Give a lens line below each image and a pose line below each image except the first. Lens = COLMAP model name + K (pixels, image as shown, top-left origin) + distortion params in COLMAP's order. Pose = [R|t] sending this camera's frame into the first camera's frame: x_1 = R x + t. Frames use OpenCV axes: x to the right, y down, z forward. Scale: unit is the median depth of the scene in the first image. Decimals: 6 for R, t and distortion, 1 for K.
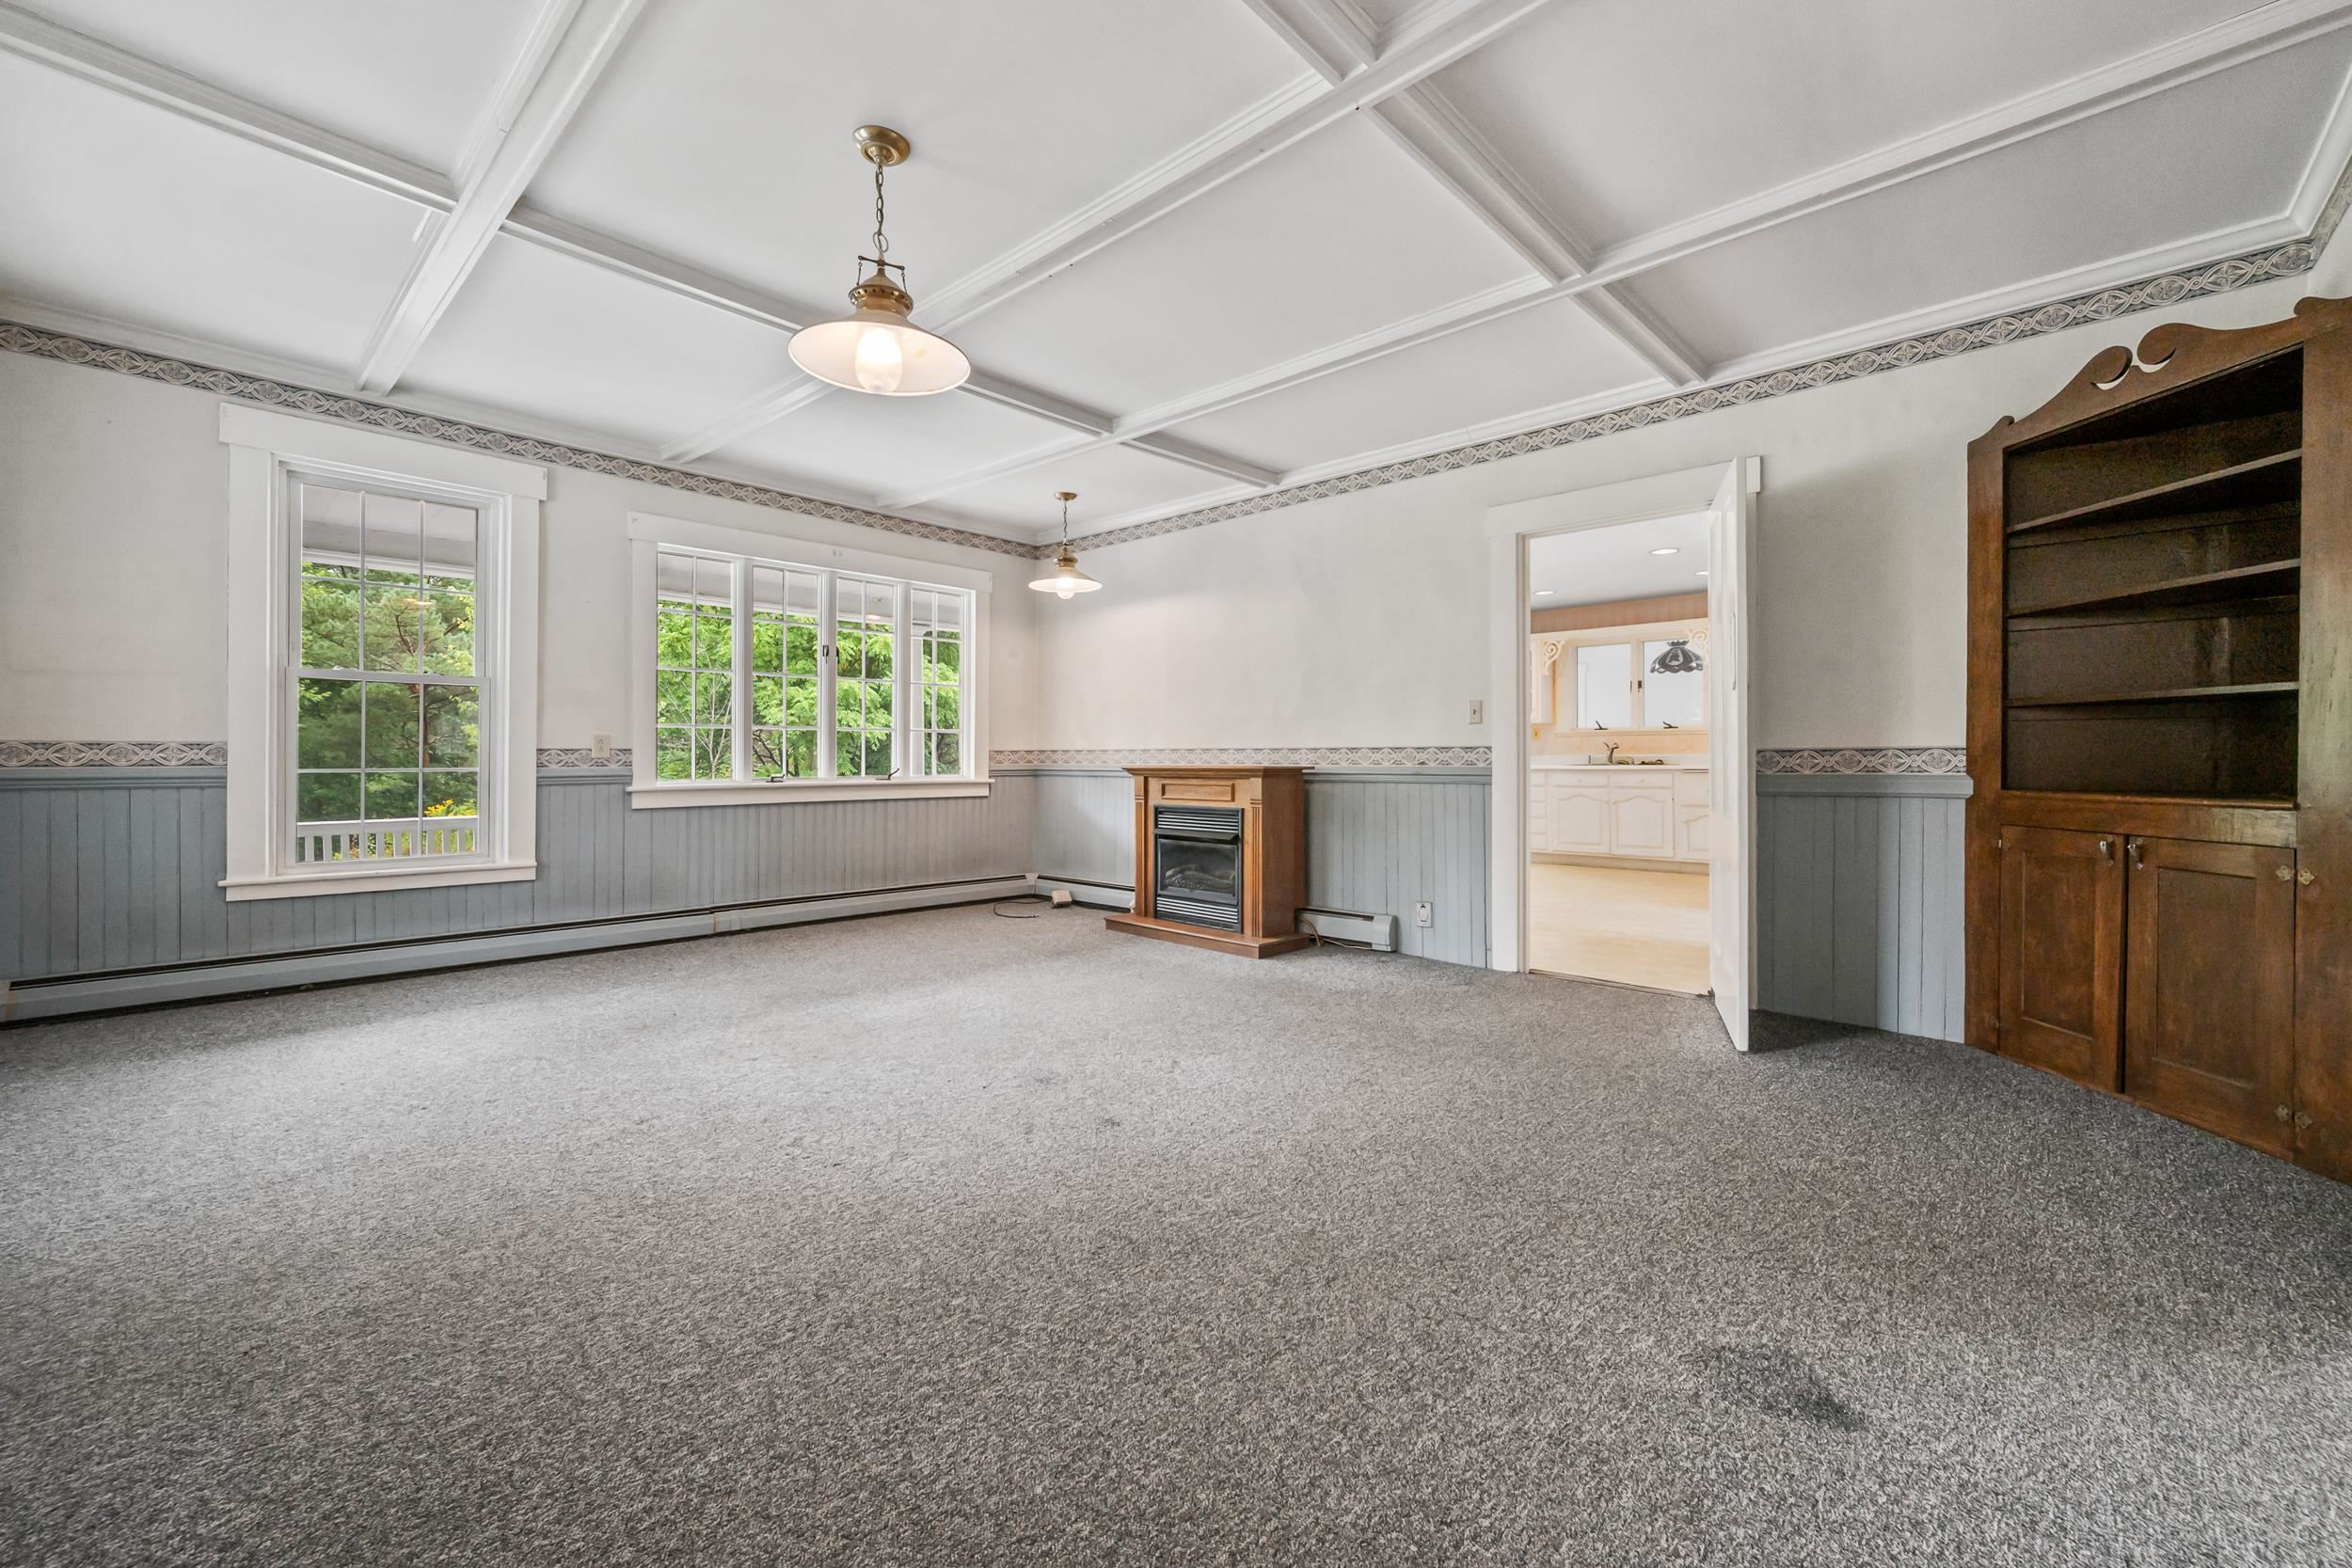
lens RADIAL K [[943.9, 0, 1185.8], [0, 943.9, 763.7], [0, 0, 1]] dist [0.005909, -0.001410]
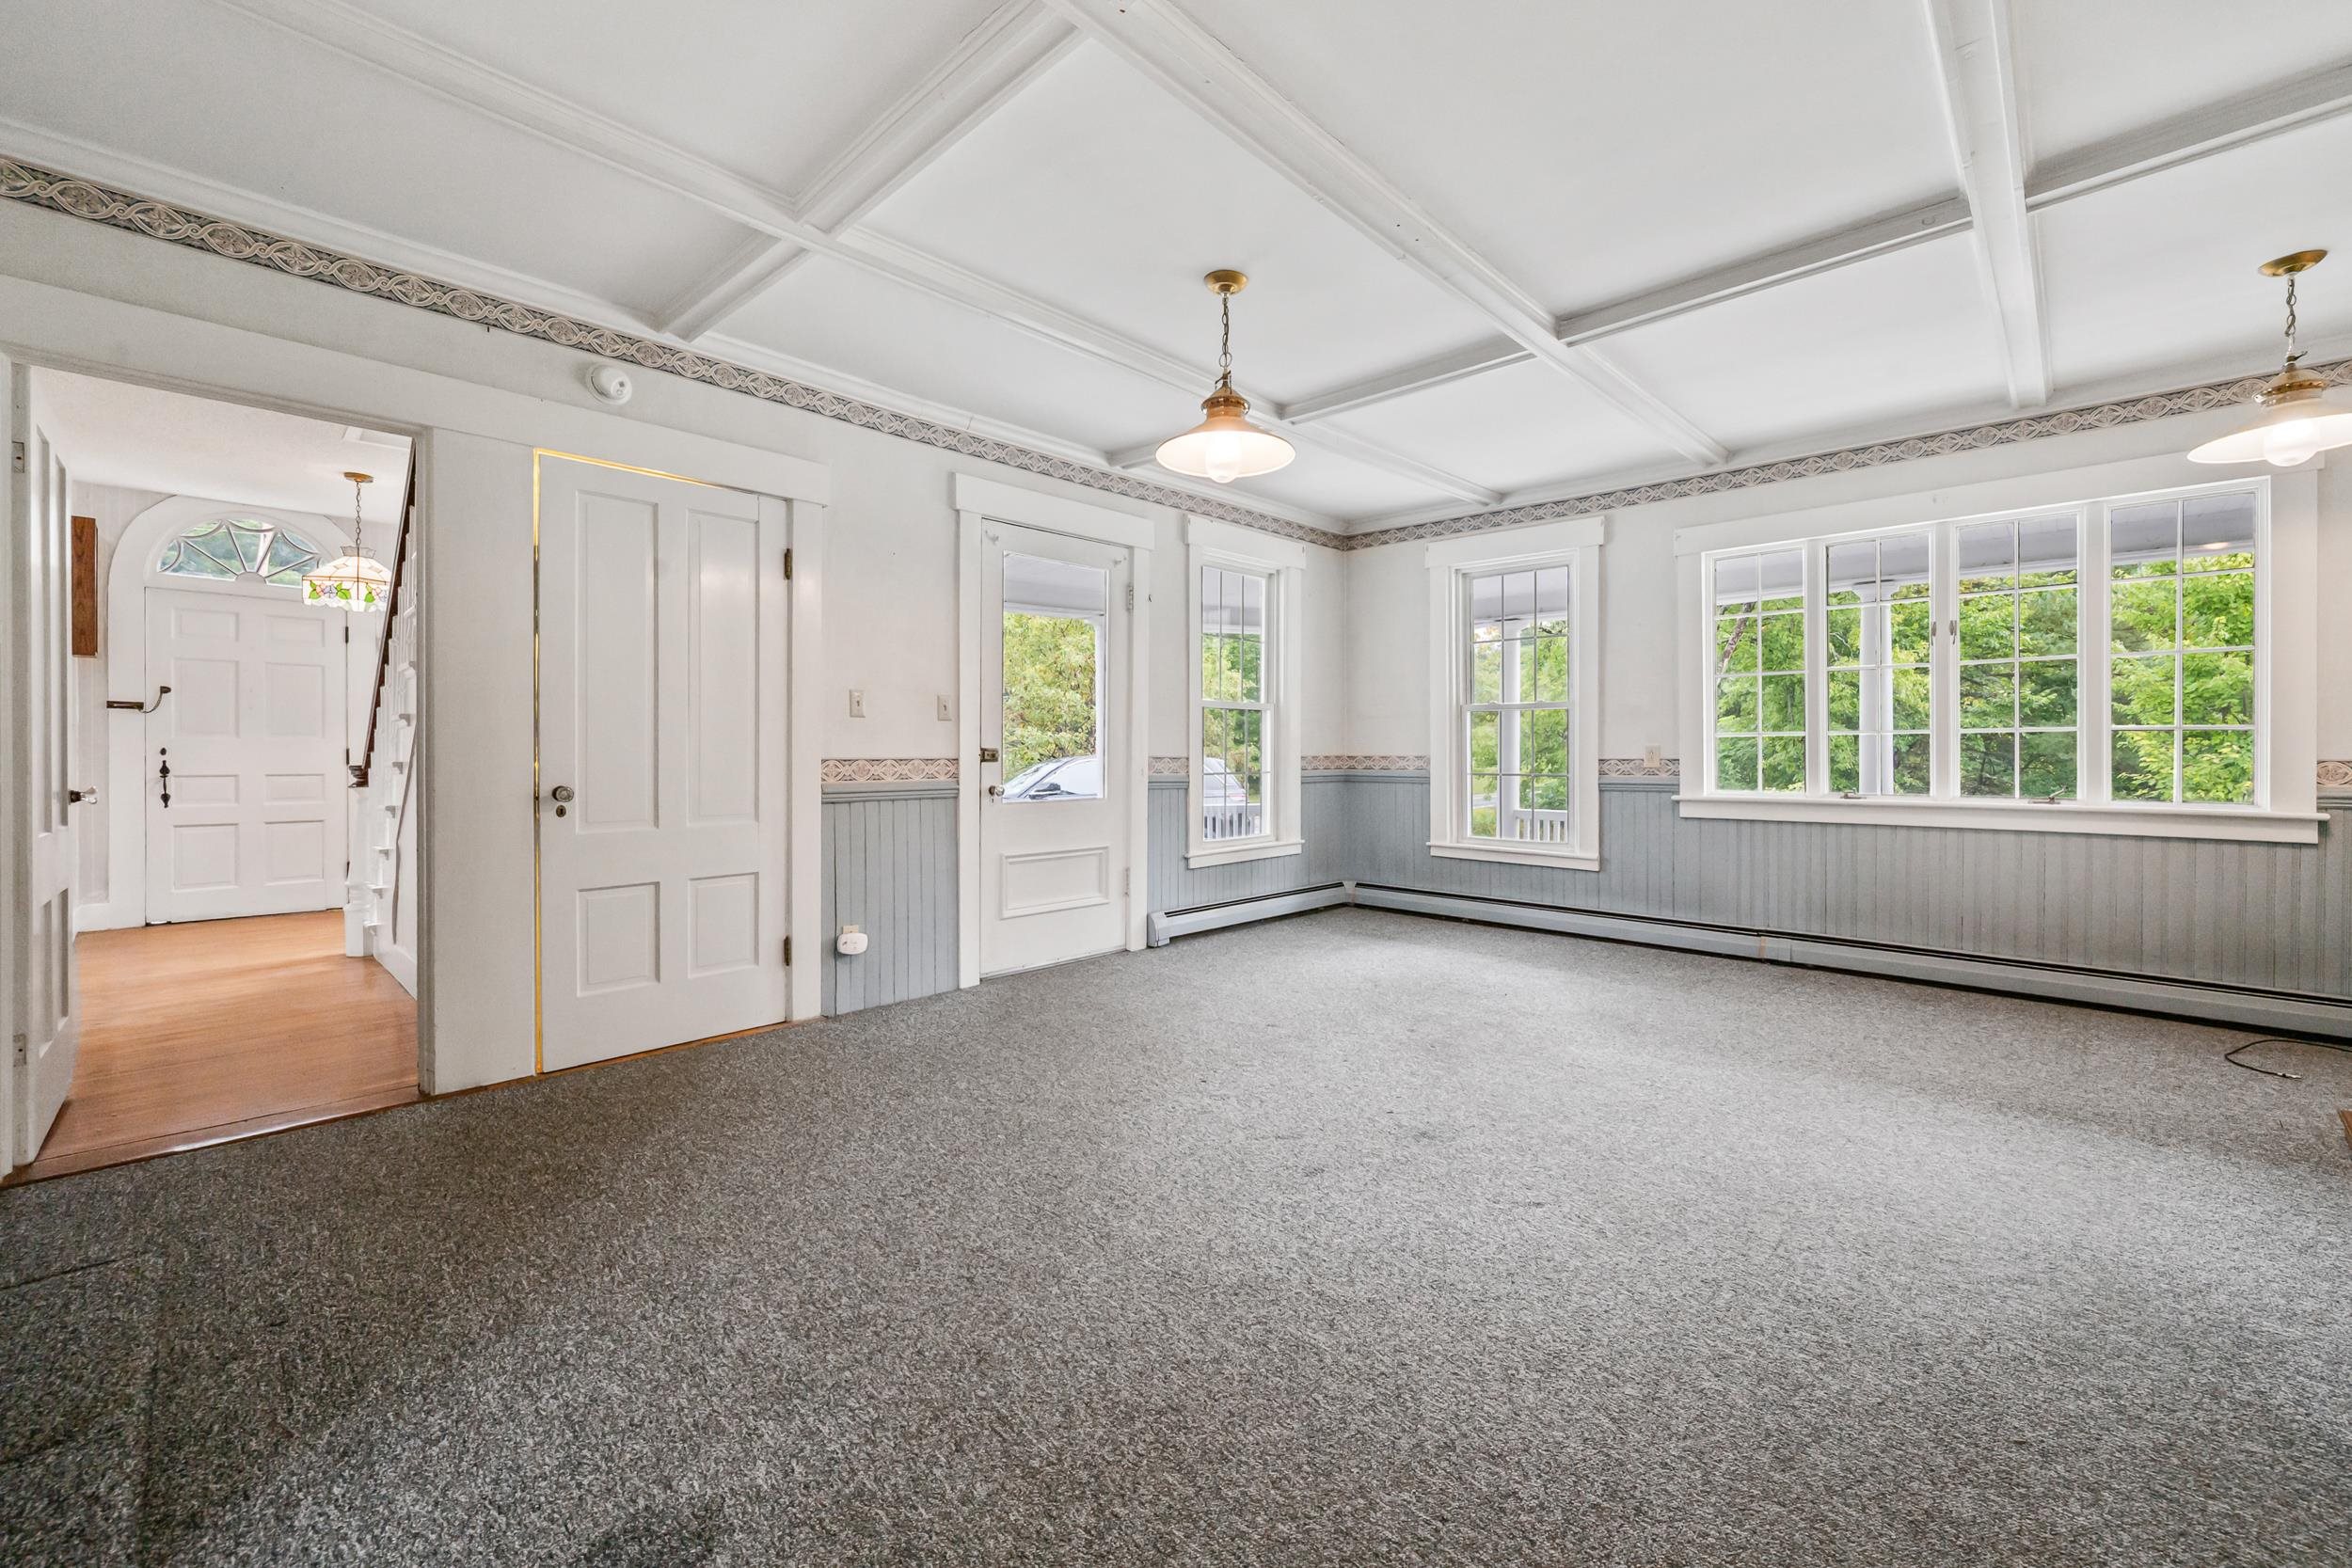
lens RADIAL K [[943.9, 0, 1183.4], [0, 943.9, 764.5], [0, 0, 1]] dist [0.005909, -0.001410]
pose [[-0.016356, 0.009454, -0.999822, 0.632467], [-0.007916, 0.999923, 0.009585, -0.020950], [0.999835, 0.008071, -0.016279, 0.660712]]
